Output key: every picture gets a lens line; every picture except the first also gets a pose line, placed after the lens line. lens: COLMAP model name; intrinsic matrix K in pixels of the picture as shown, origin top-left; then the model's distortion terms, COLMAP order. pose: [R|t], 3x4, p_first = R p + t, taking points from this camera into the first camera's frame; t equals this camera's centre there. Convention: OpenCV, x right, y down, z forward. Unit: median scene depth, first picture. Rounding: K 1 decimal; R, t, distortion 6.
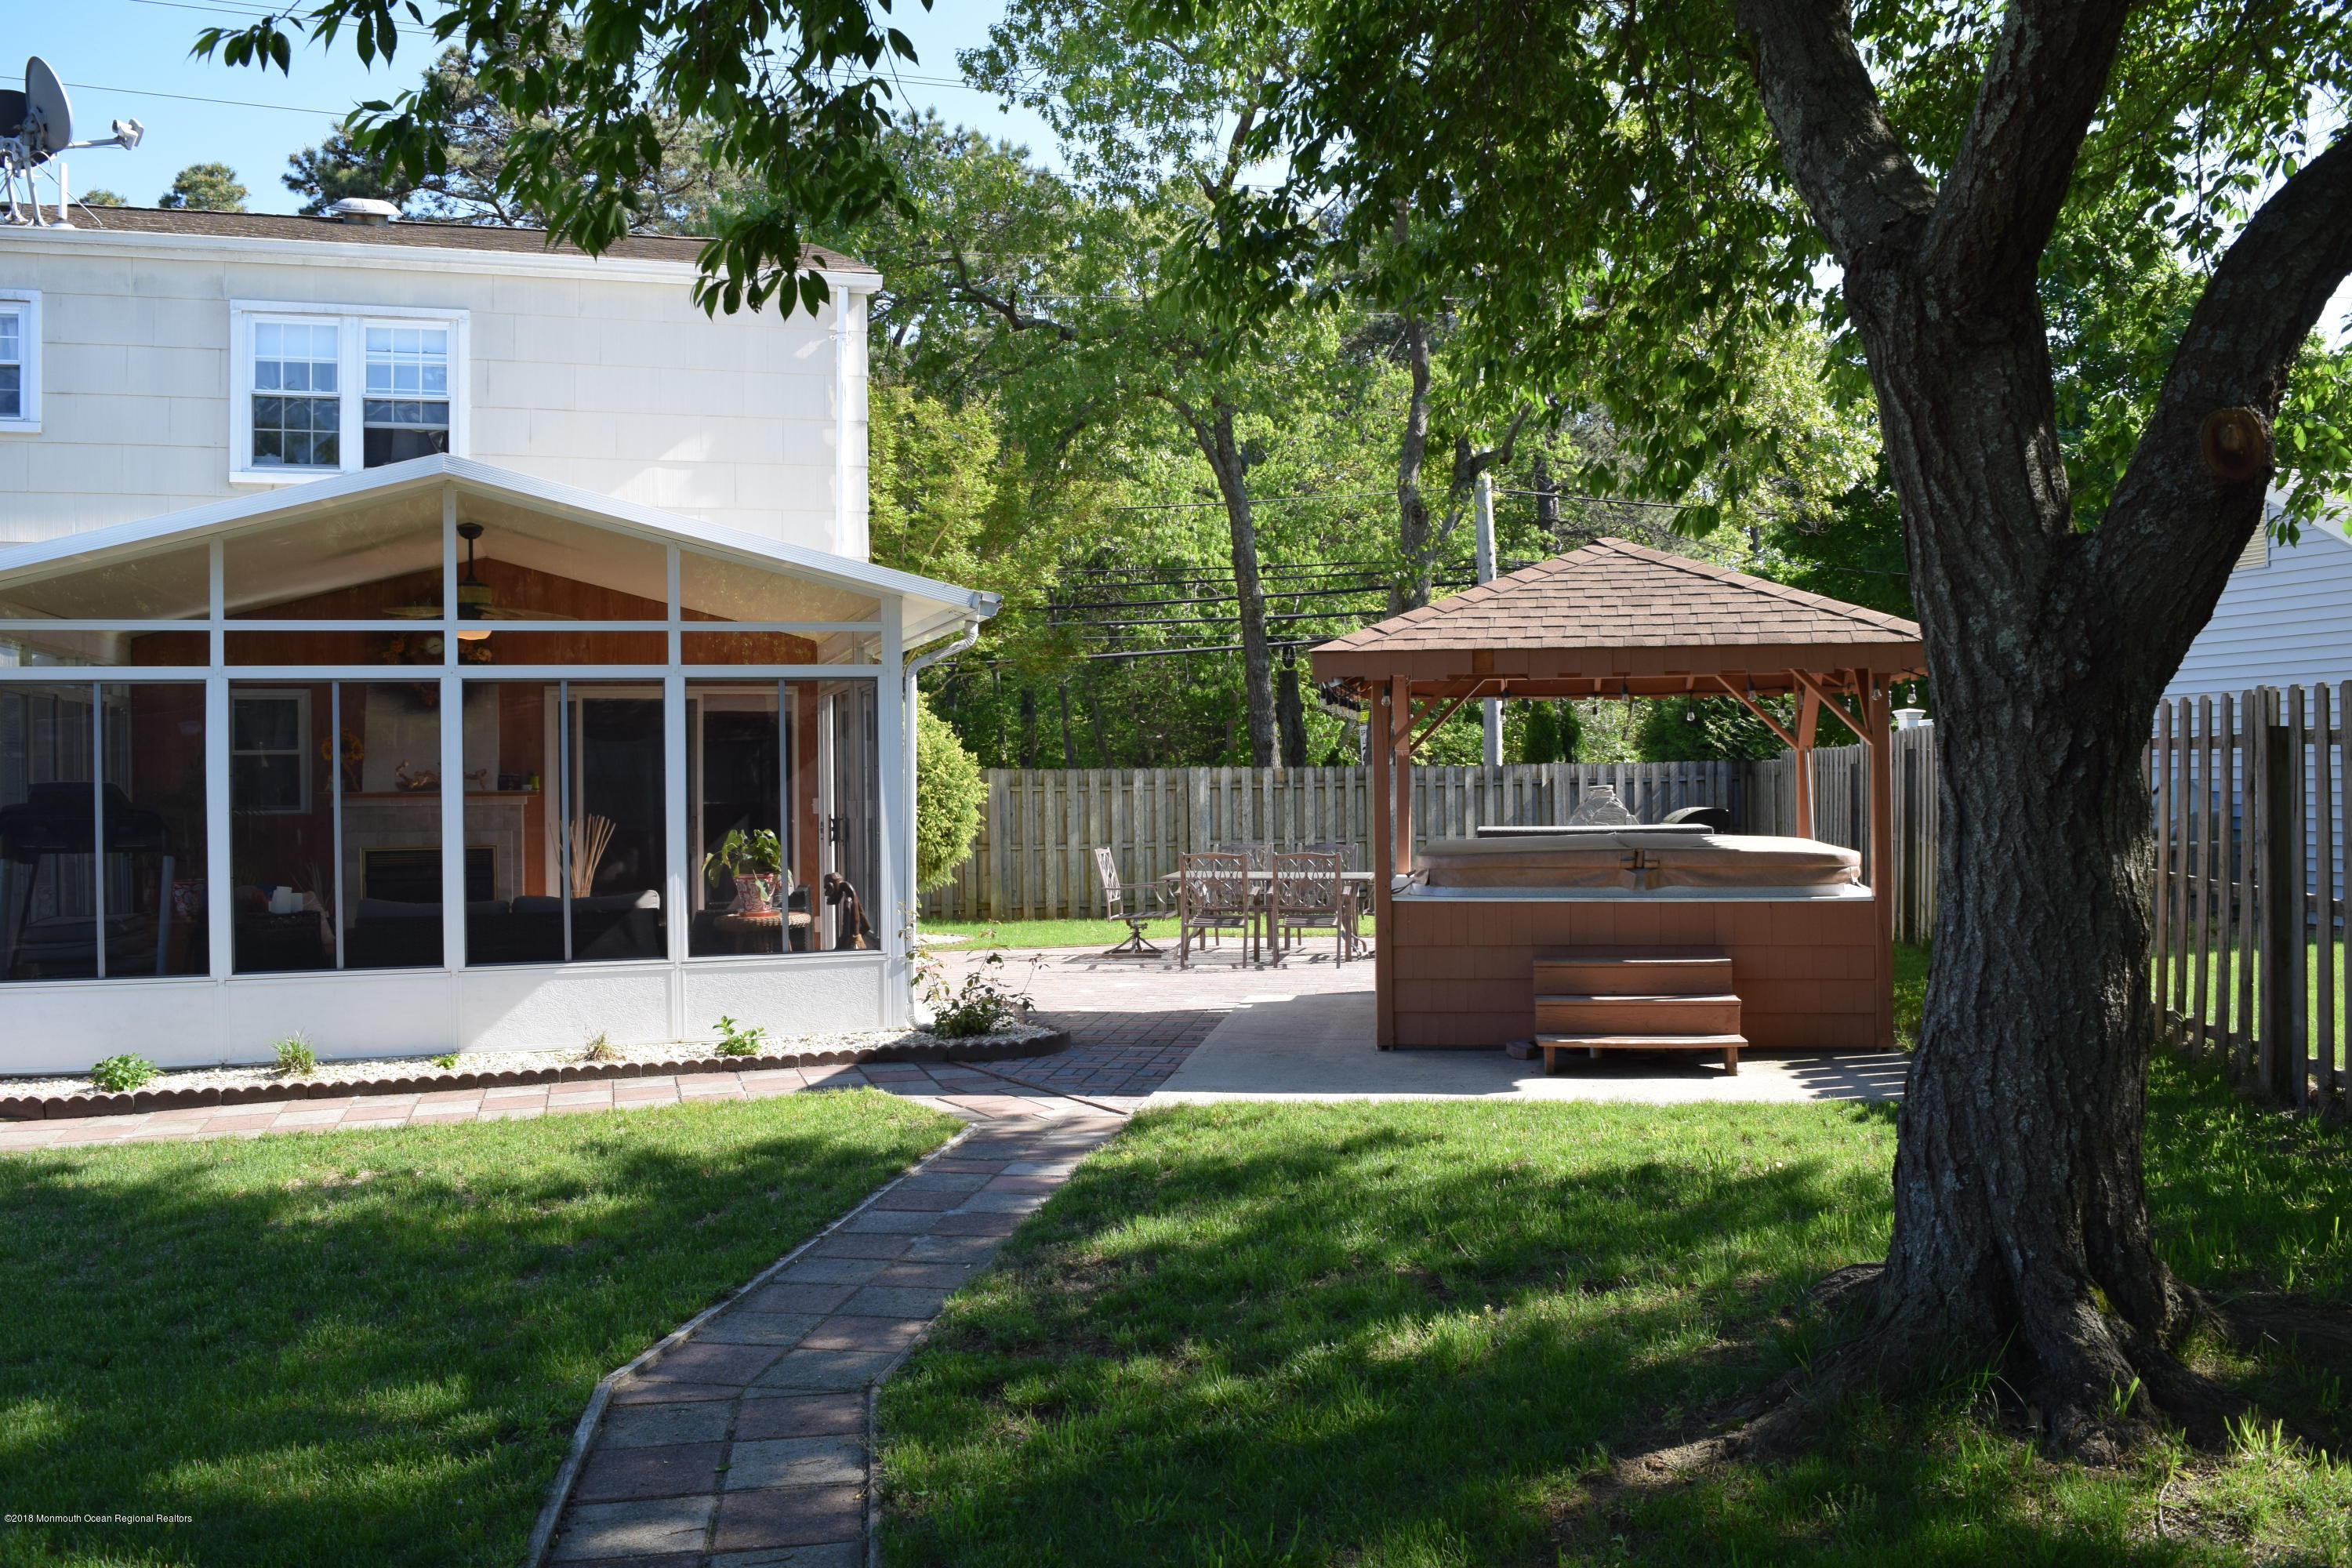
lens RADIAL K [[1860.1, 0, 1178.3], [0, 1860.1, 783.5], [0, 0, 1]] dist [-0.093177, 0.021493]
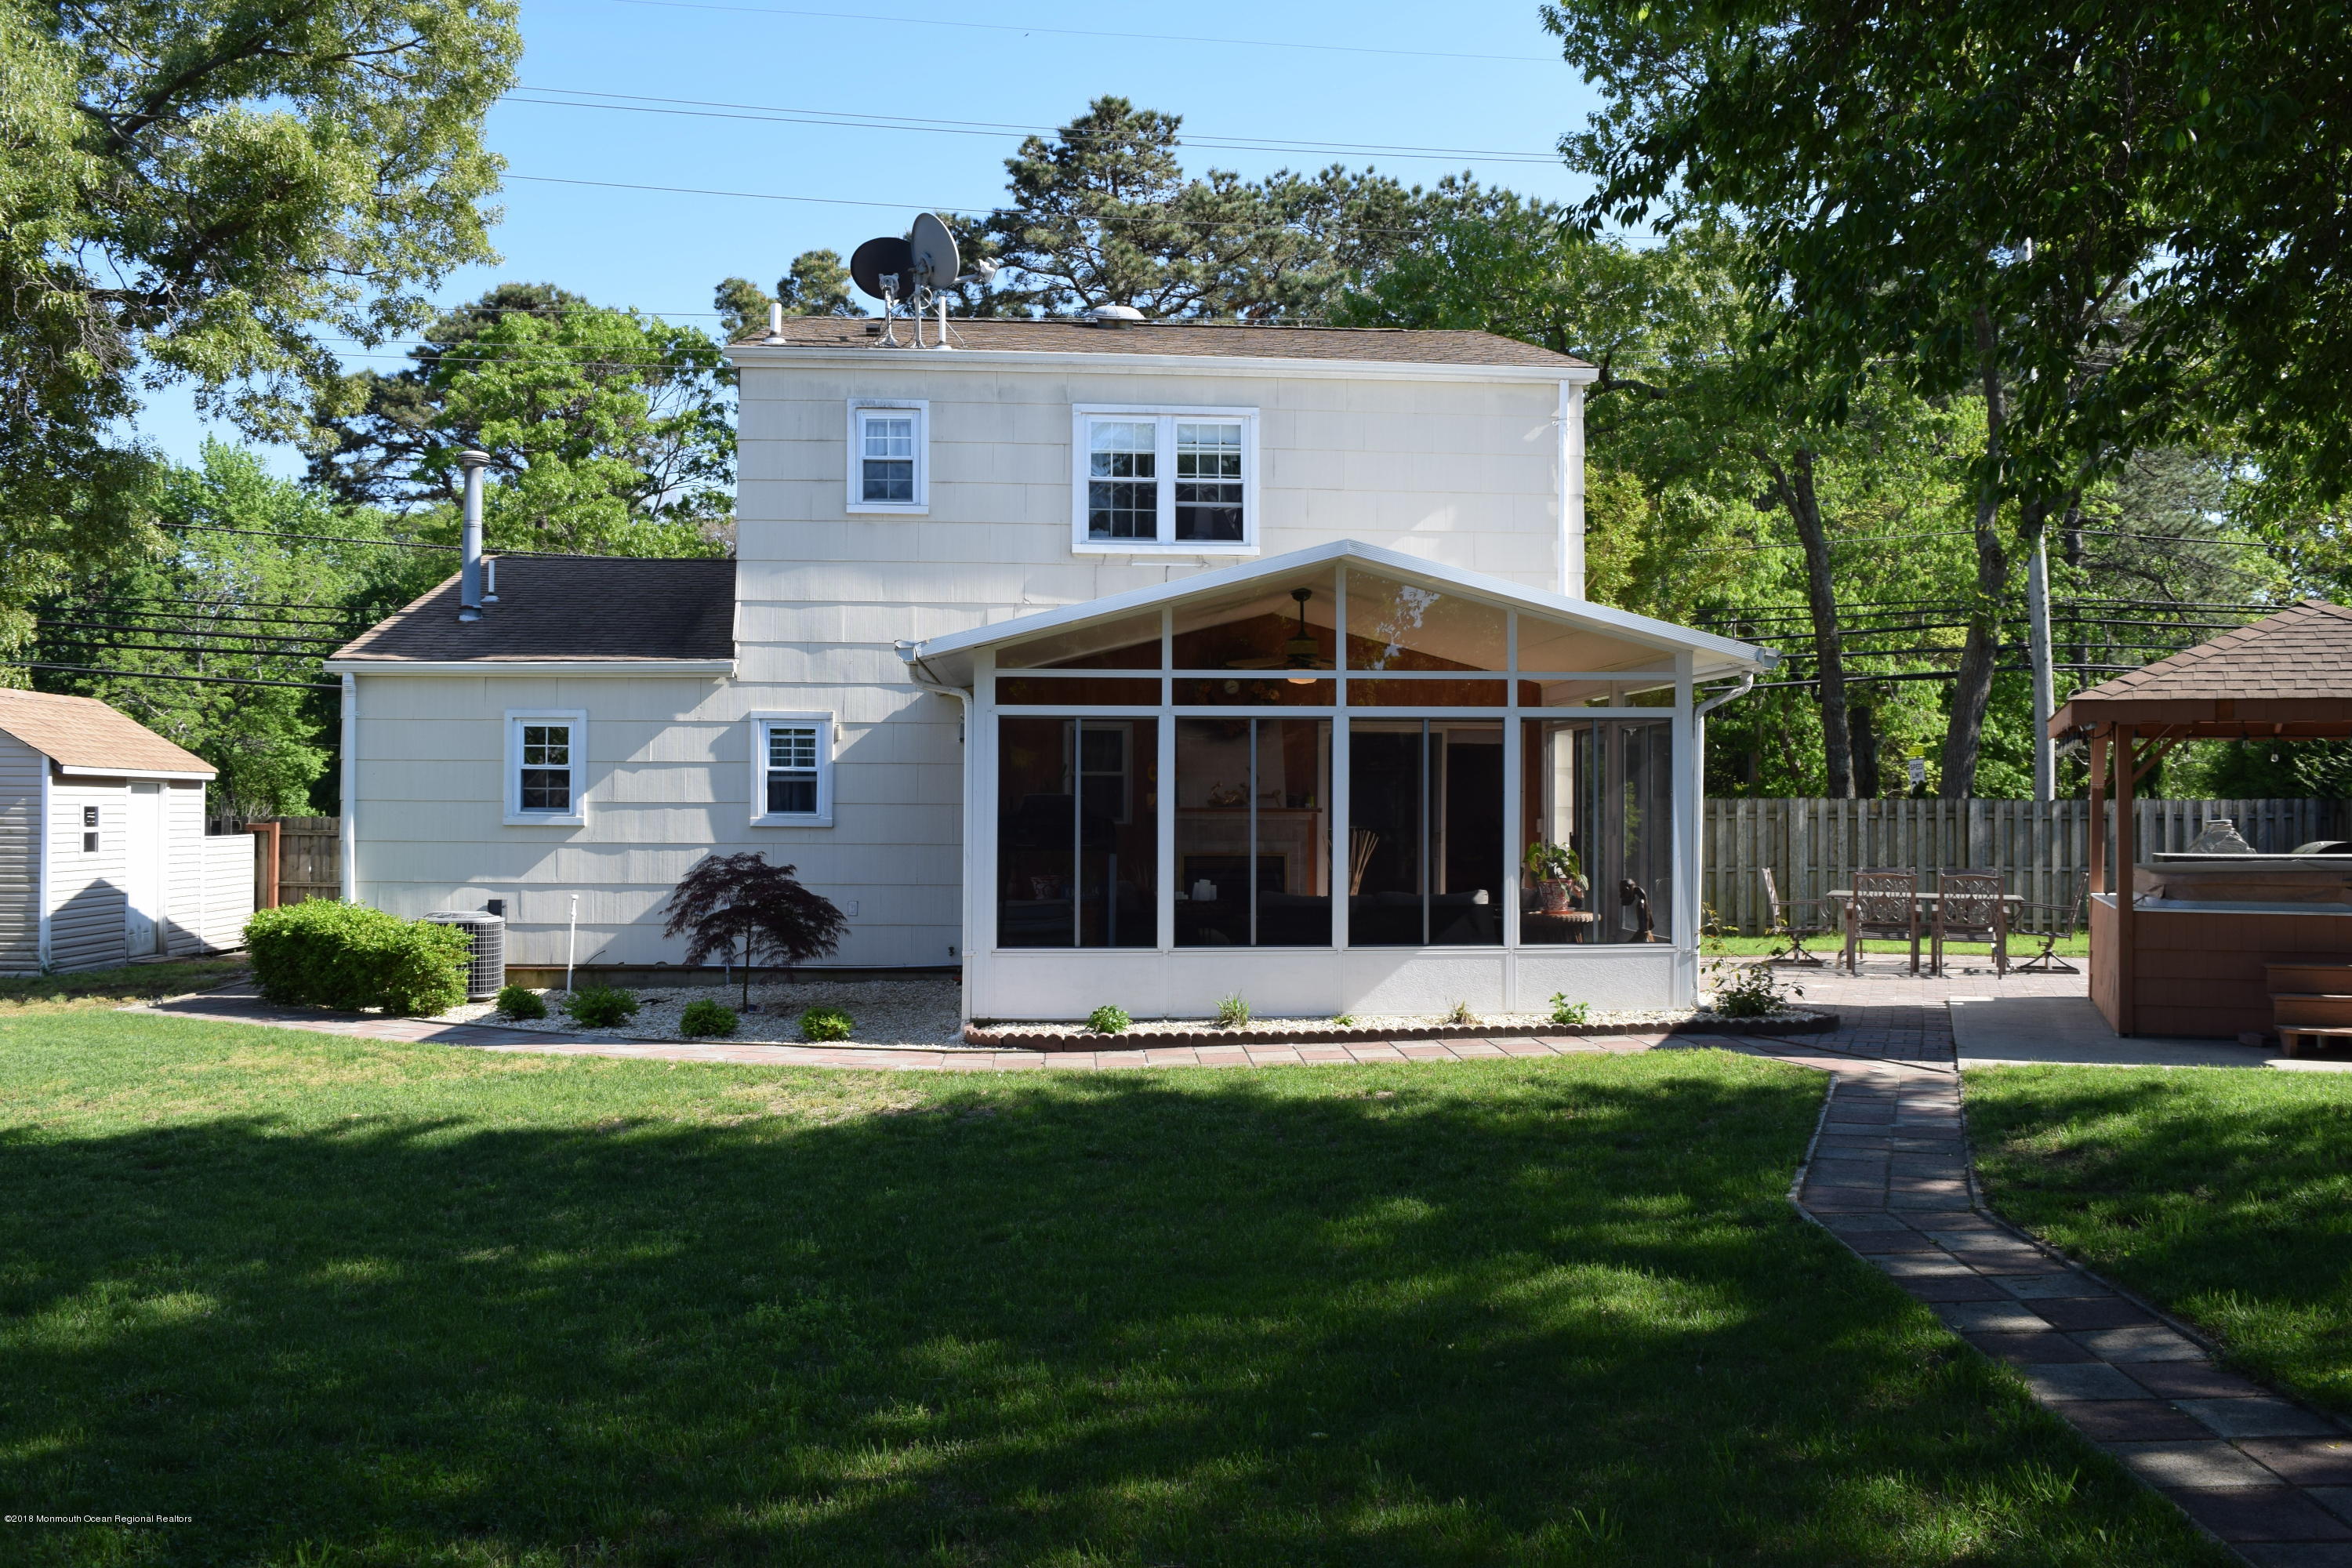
lens RADIAL K [[1860.1, 0, 1179.5], [0, 1860.1, 784.0], [0, 0, 1]] dist [-0.093177, 0.021493]
pose [[0.973256, 0.012353, -0.229389, -0.158087], [-0.015955, 0.999777, -0.013855, 0.006173], [0.229167, 0.017144, 0.973236, -0.198311]]
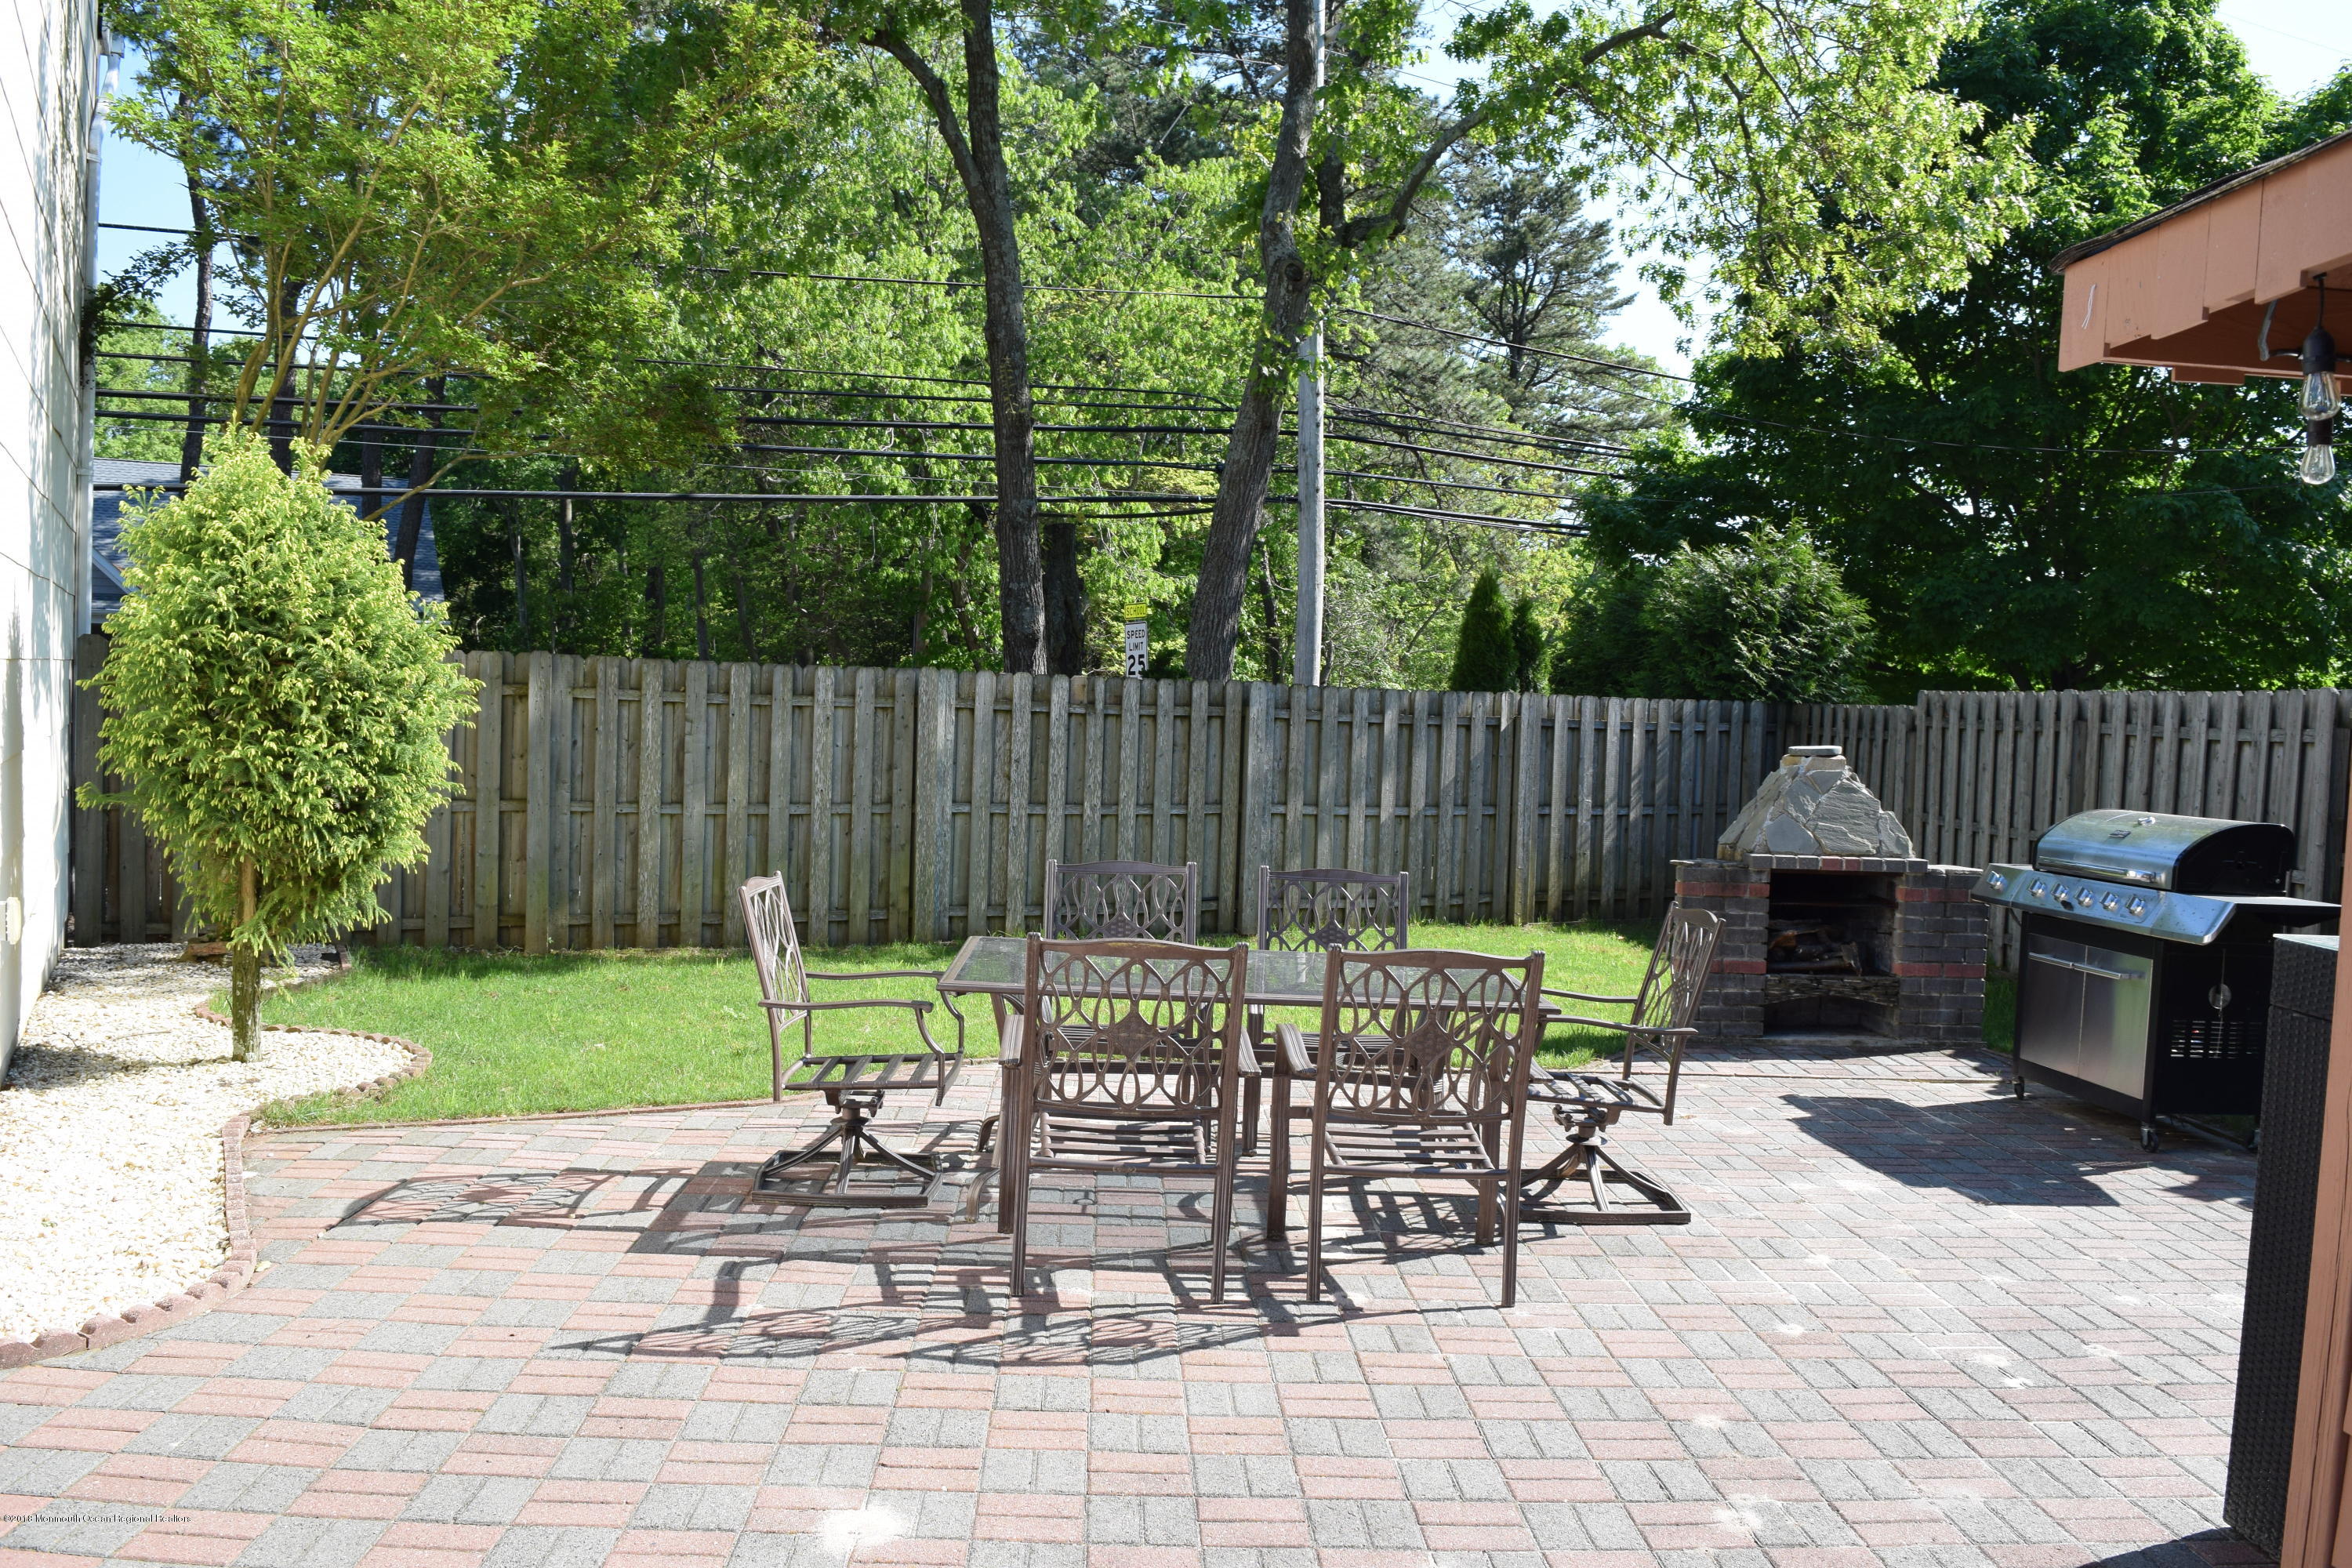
lens RADIAL K [[1860.1, 0, 1179.9], [0, 1860.1, 773.2], [0, 0, 1]] dist [-0.093177, 0.021493]
pose [[0.980611, 0.038969, 0.192050, -0.037923], [-0.046440, 0.998323, 0.034553, -0.000780], [-0.190382, -0.042801, 0.980777, 0.775481]]
